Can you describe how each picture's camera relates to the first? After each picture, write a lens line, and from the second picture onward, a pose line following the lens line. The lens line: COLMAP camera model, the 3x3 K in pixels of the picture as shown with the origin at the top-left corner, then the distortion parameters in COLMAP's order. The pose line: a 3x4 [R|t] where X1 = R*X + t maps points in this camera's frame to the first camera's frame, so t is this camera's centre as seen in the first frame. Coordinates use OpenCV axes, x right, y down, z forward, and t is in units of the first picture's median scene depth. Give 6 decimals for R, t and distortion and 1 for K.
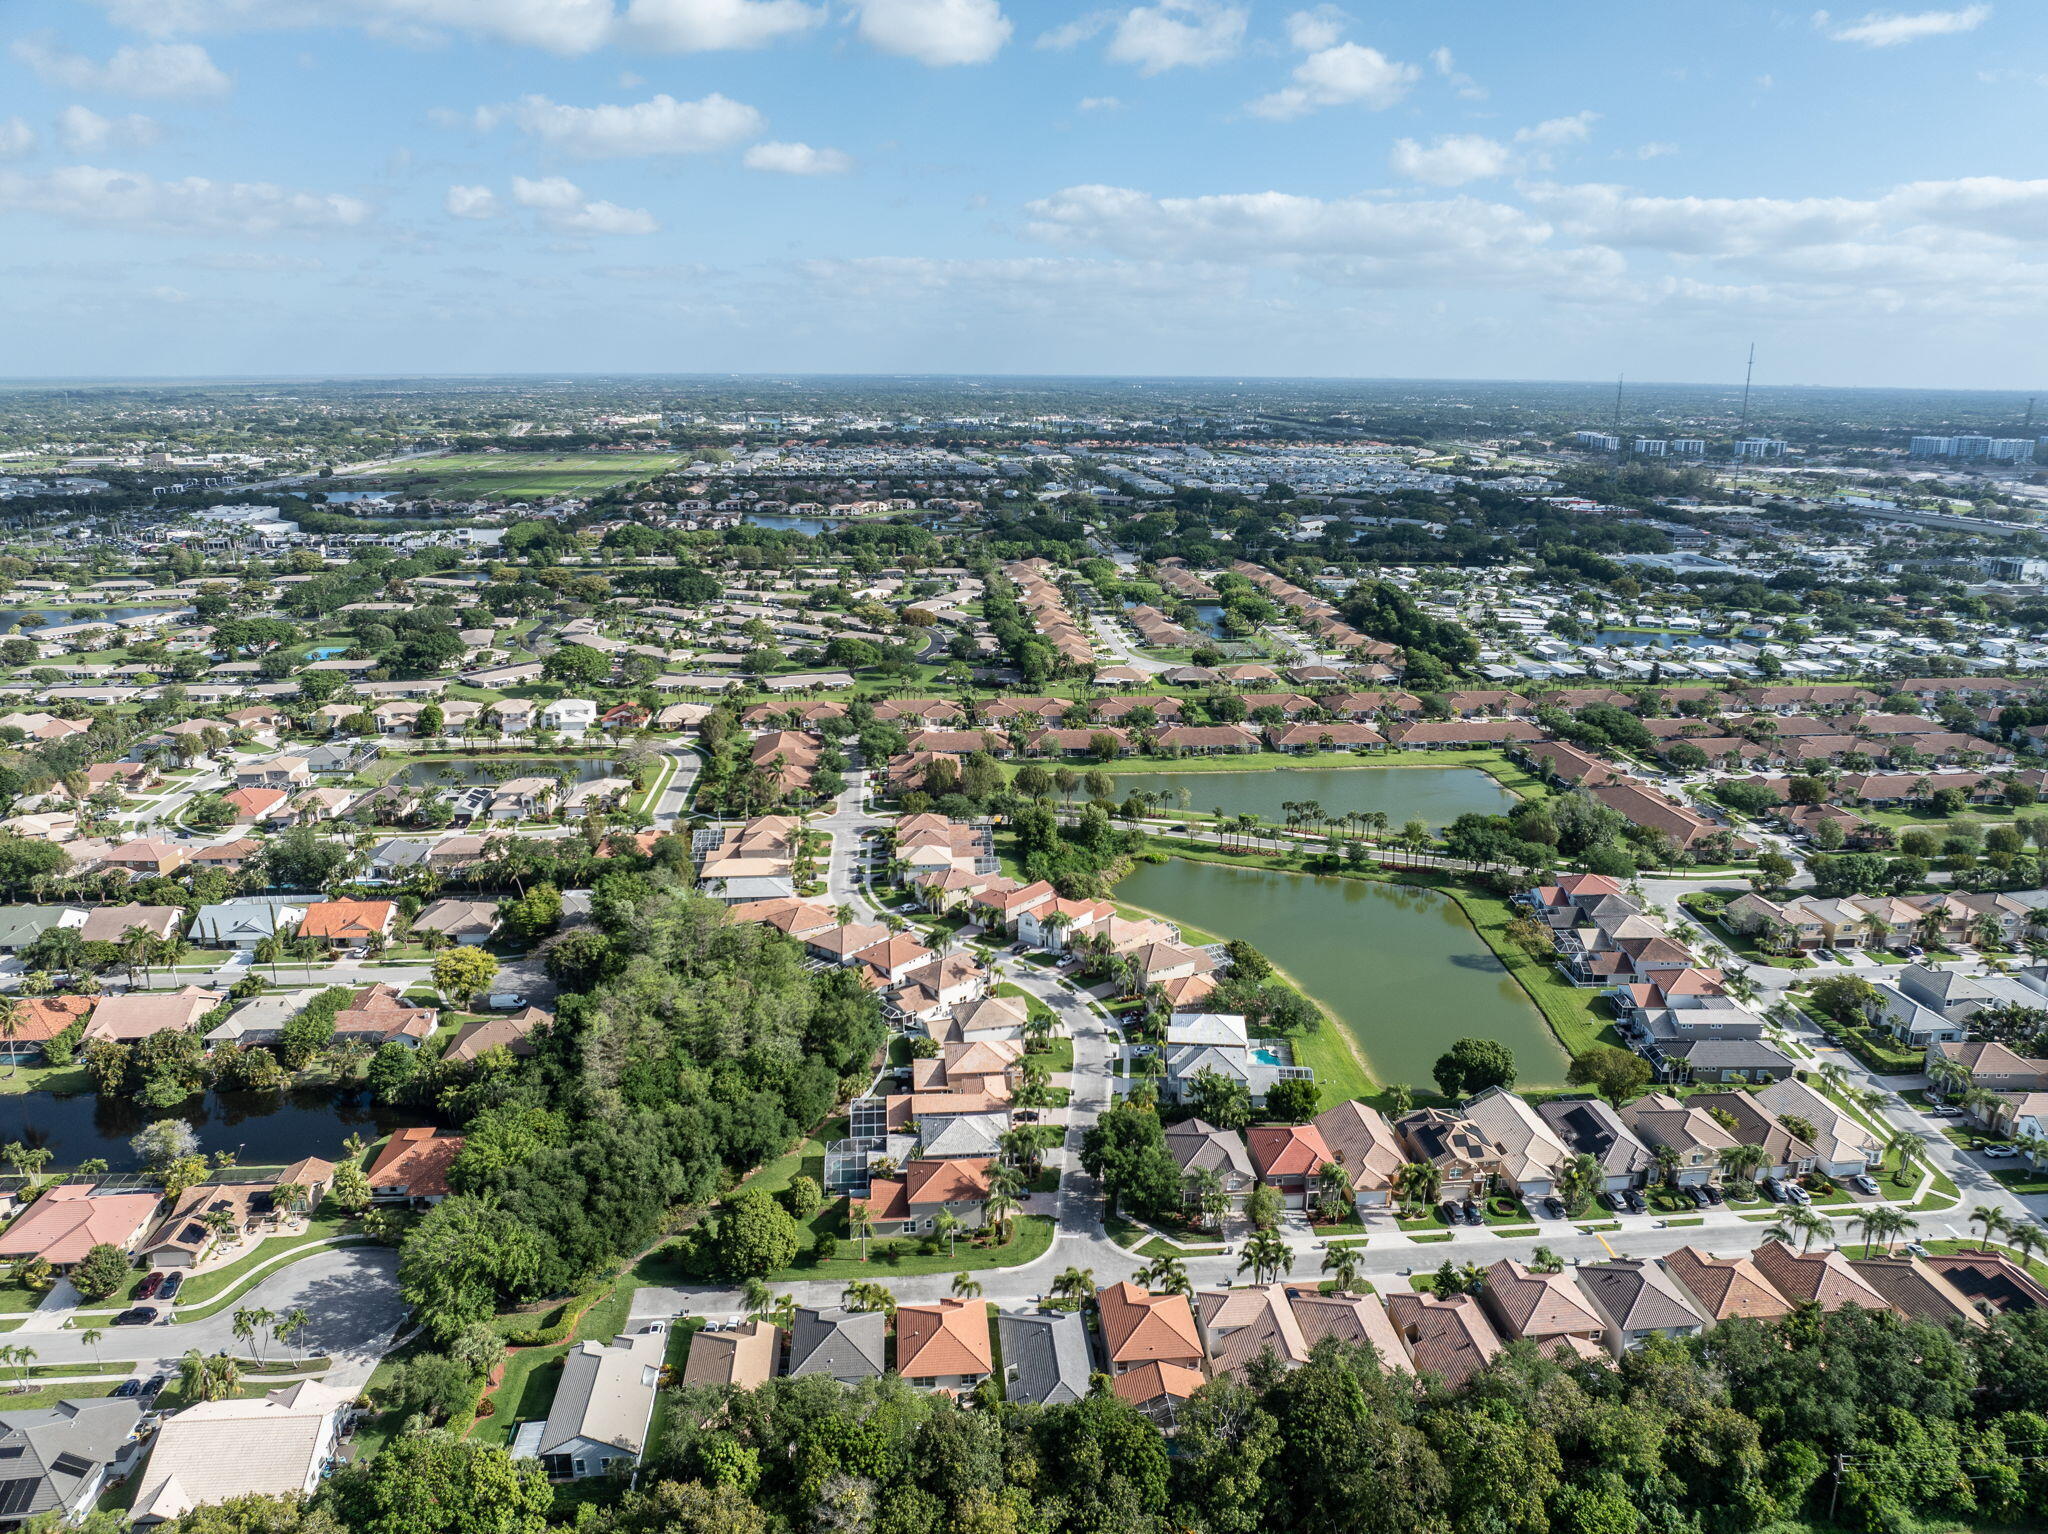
lens RADIAL K [[1443.2, 0, 1032.1], [0, 1443.2, 774.0], [0, 0, 1]] dist [-0.045298, 0.016917]
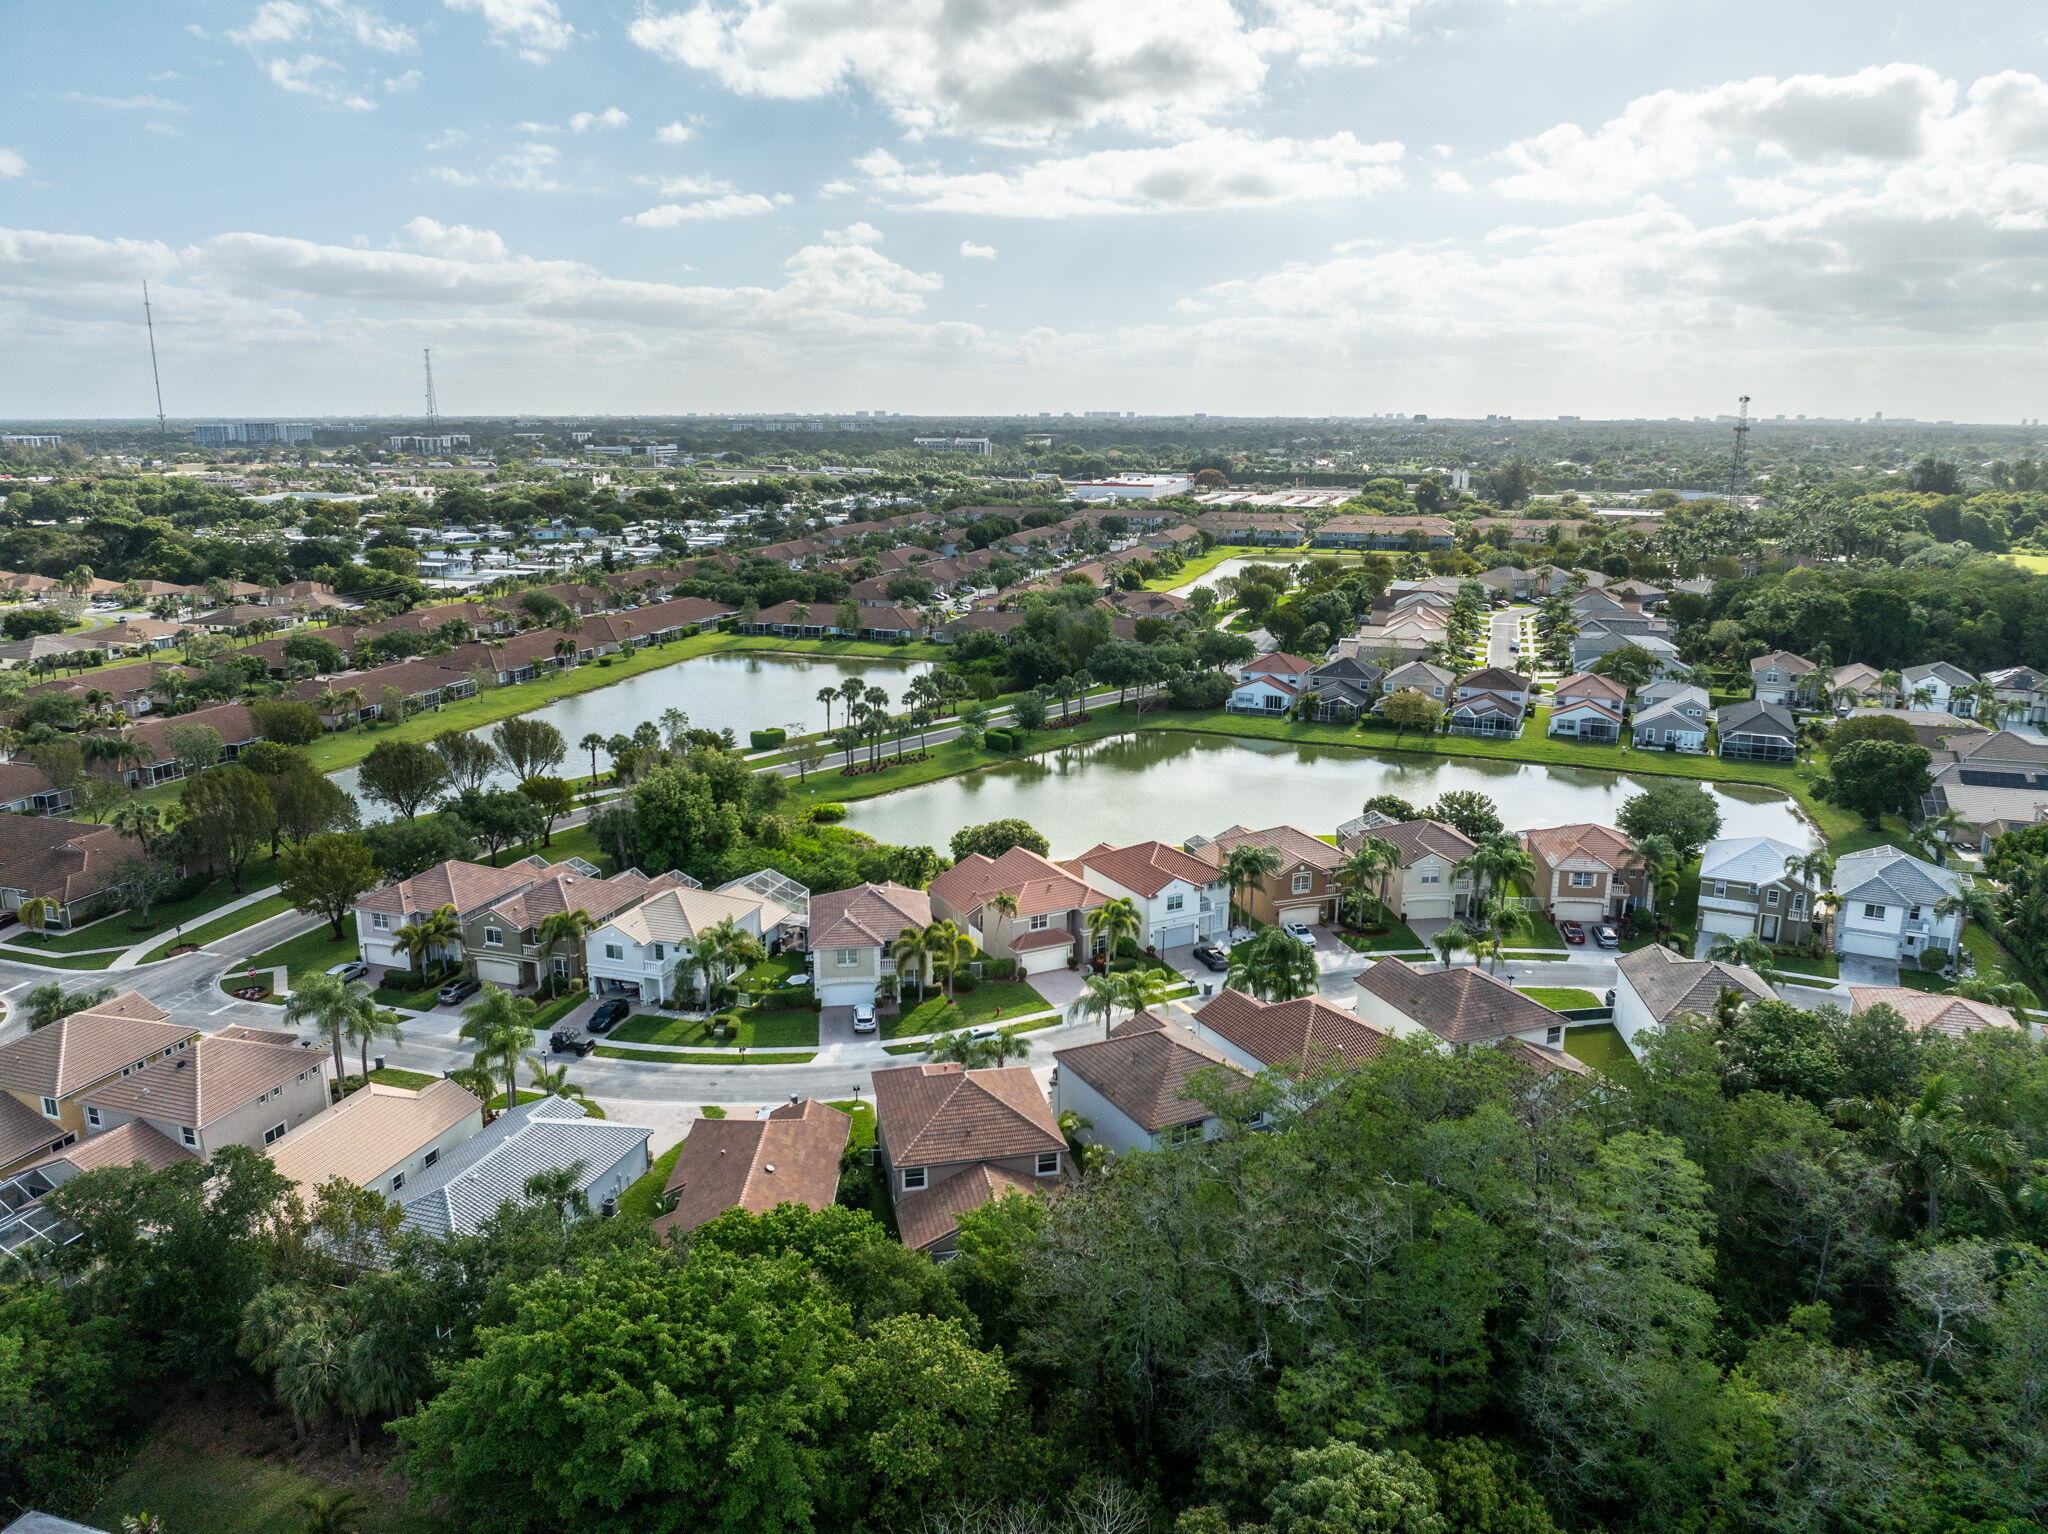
lens RADIAL K [[1443.2, 0, 1043.5], [0, 1443.2, 767.2], [0, 0, 1]] dist [-0.045298, 0.016917]
pose [[0.388417, -0.226018, 0.893336, -0.145187], [0.250974, 0.958751, 0.133446, -0.003117], [-0.886648, 0.172372, 0.429120, 0.292355]]
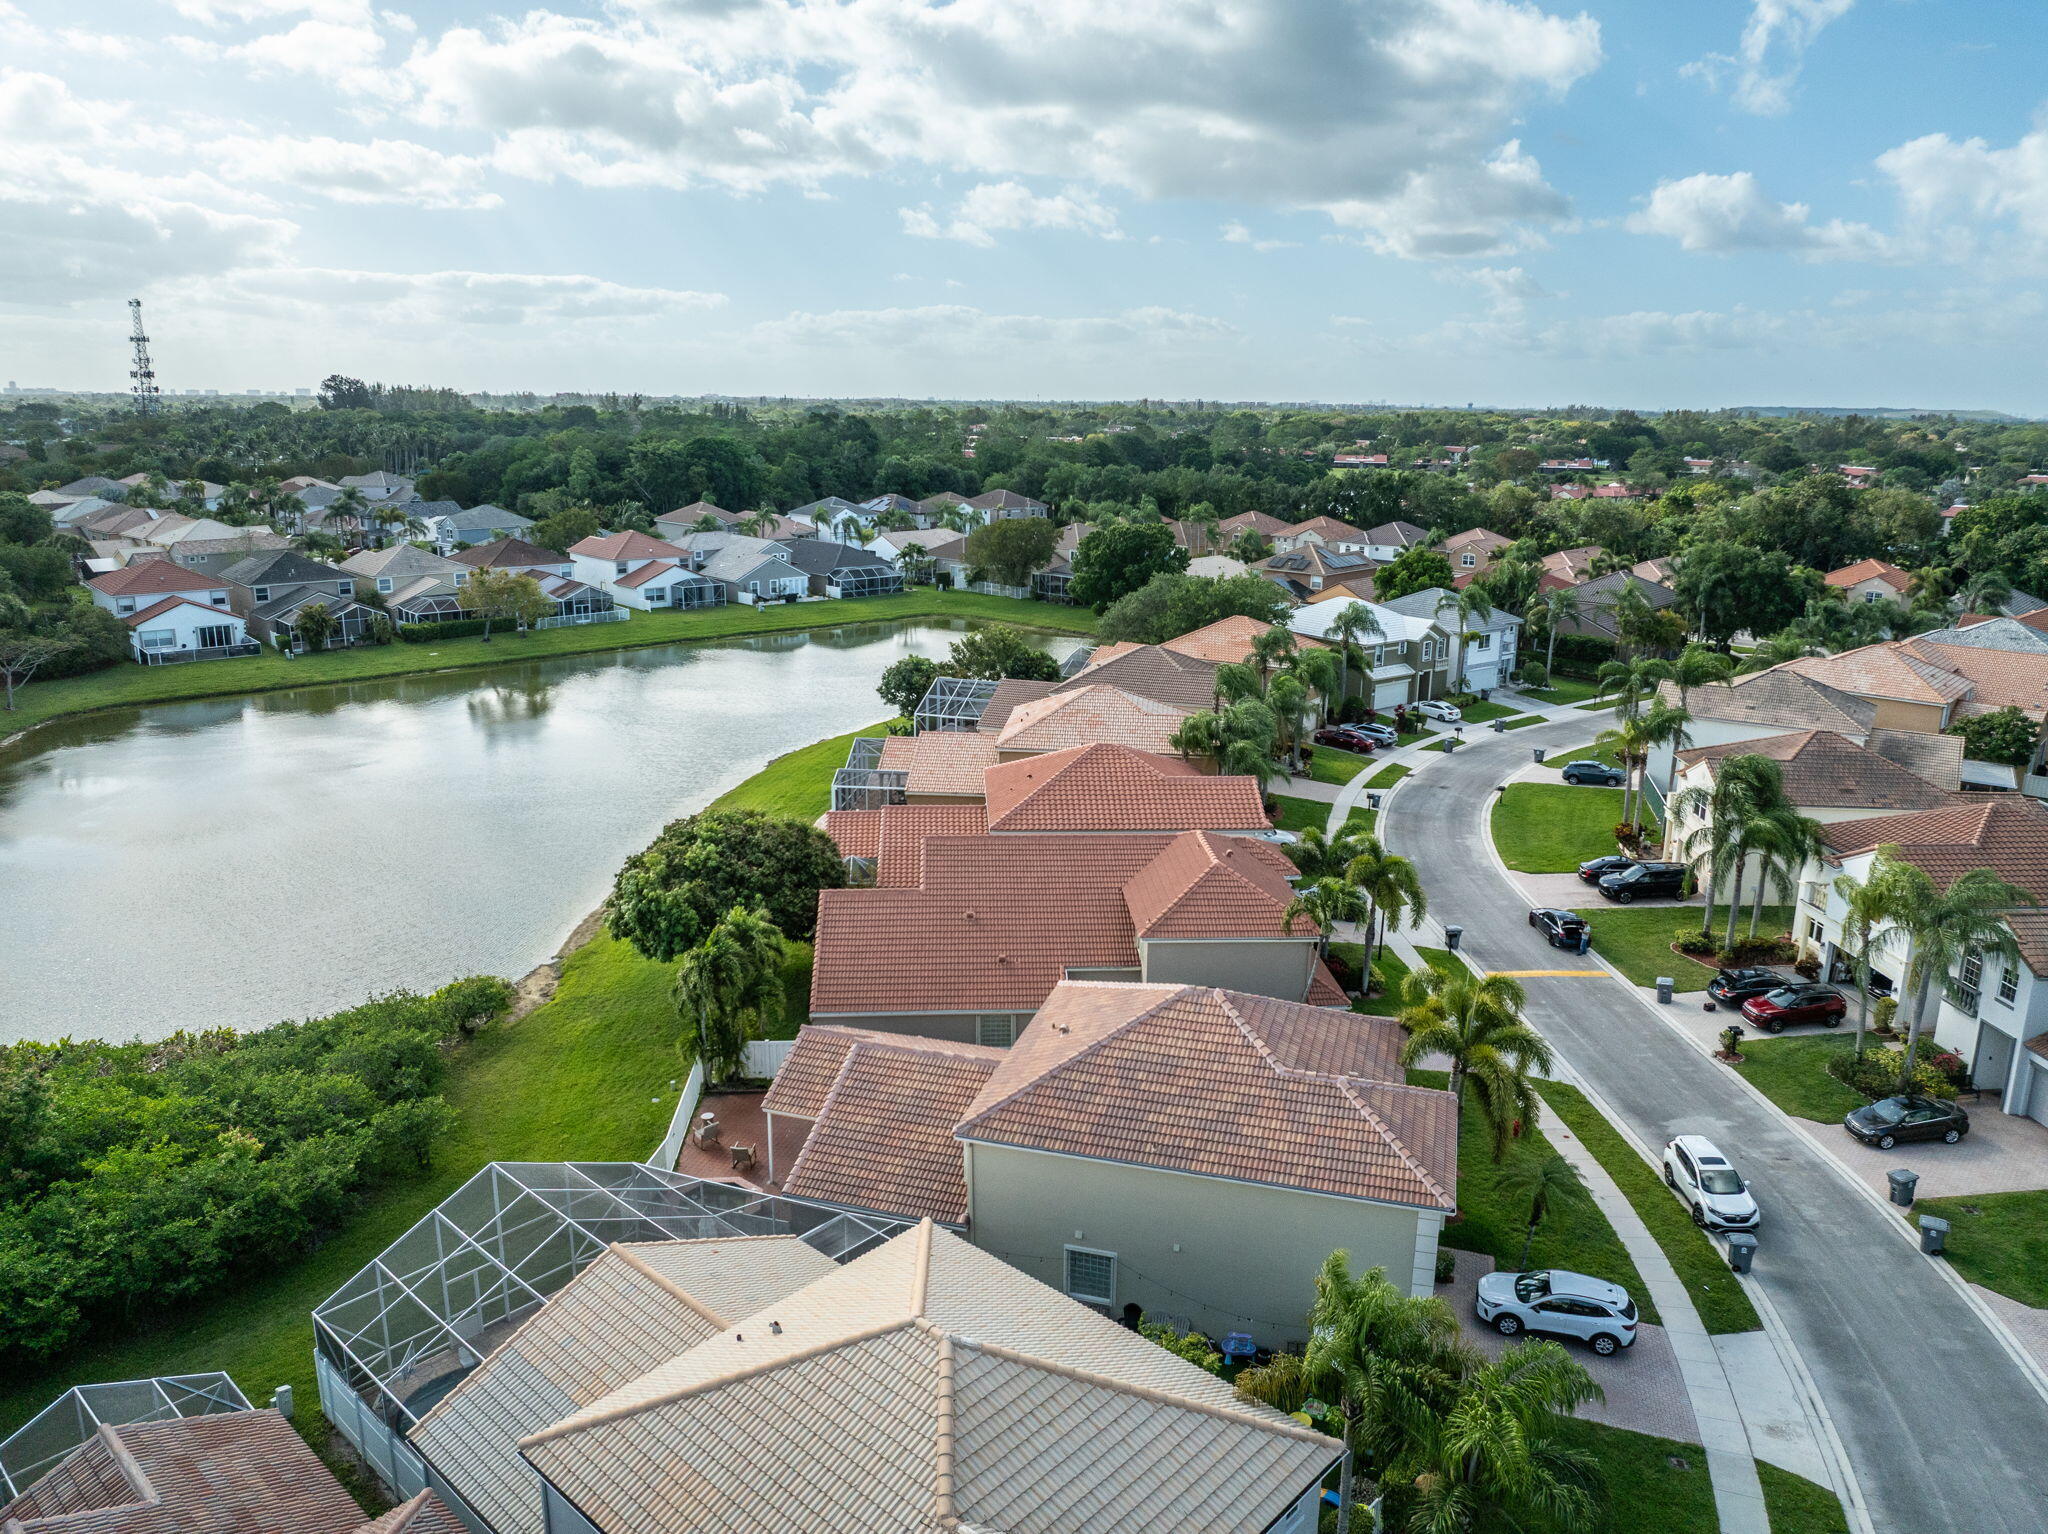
lens RADIAL K [[1443.2, 0, 1041.7], [0, 1443.2, 708.4], [0, 0, 1]] dist [-0.045298, 0.016917]
pose [[-0.679243, -0.168119, 0.714398, -0.050213], [0.183346, 0.903674, 0.386984, -0.004102], [-0.710643, 0.393839, -0.582991, 0.403859]]
